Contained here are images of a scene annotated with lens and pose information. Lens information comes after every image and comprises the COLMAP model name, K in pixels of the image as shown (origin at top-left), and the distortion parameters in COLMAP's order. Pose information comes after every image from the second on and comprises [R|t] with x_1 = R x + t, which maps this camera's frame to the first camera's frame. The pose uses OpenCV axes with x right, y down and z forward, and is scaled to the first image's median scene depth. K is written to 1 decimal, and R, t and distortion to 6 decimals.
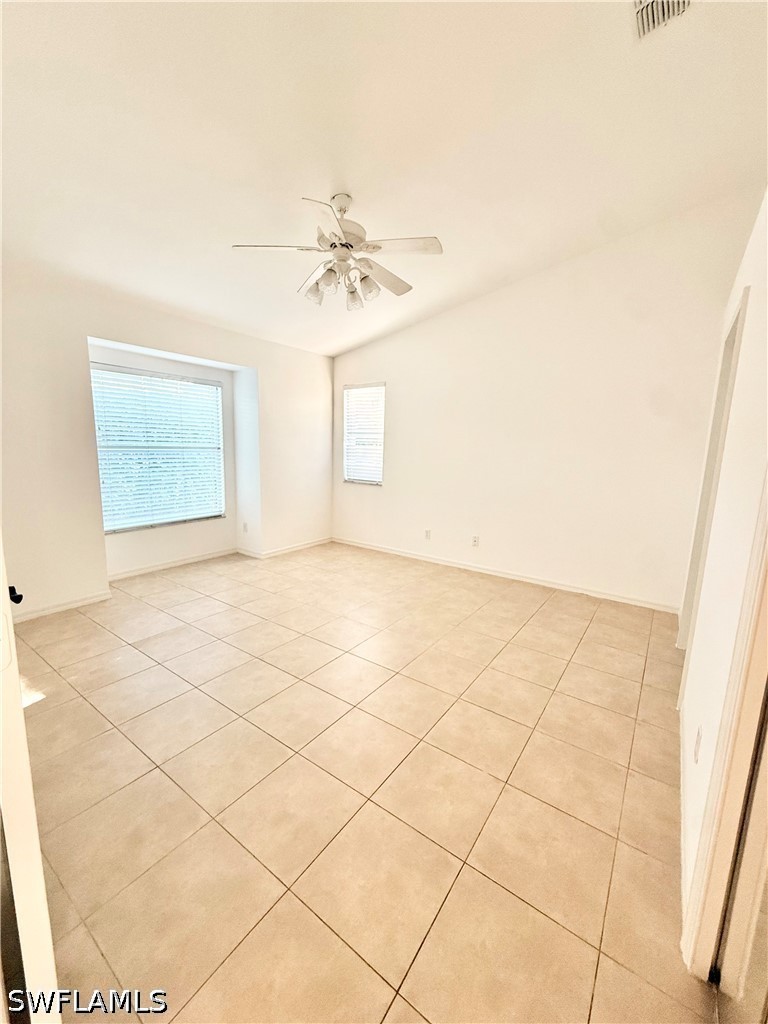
lens RADIAL K [[406.7, 0, 380.5], [0, 406.7, 525.3], [0, 0, 1]] dist [-0.000527, -0.000013]
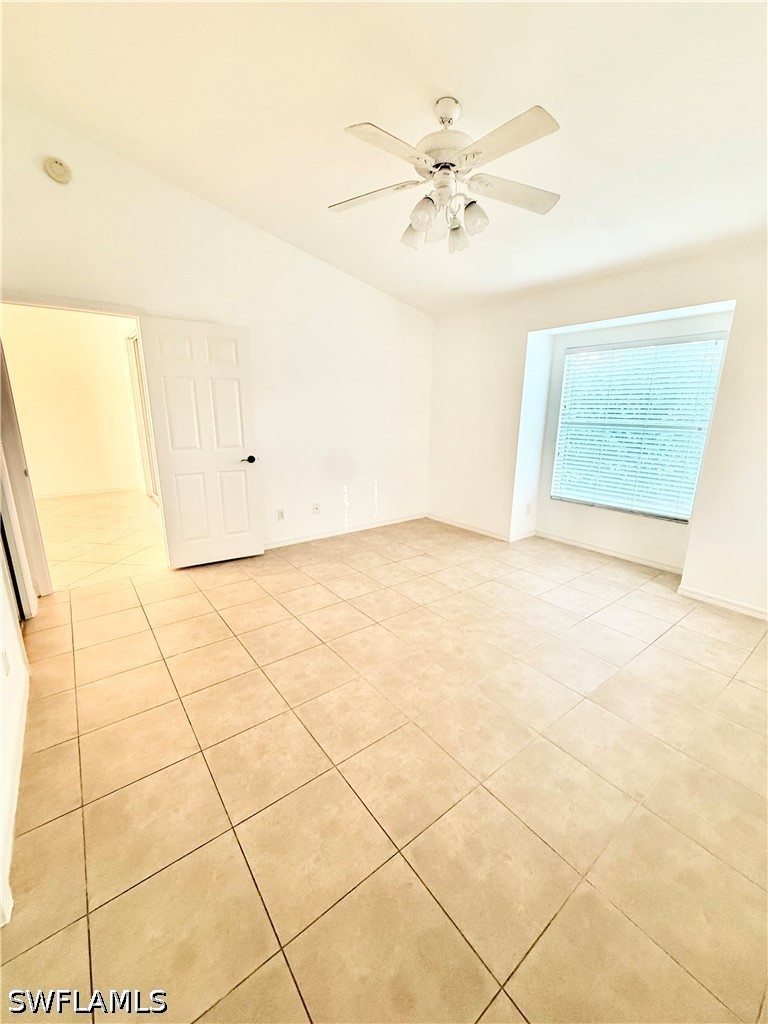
lens RADIAL K [[410.7, 0, 386.2], [0, 410.7, 509.7], [0, 0, 1]] dist [0.001099, -0.000068]
pose [[-0.281446, 0.202082, -0.938057, 0.589686], [-0.205315, 0.942252, 0.264587, -0.166621], [0.937355, 0.267064, -0.223703, 0.854793]]
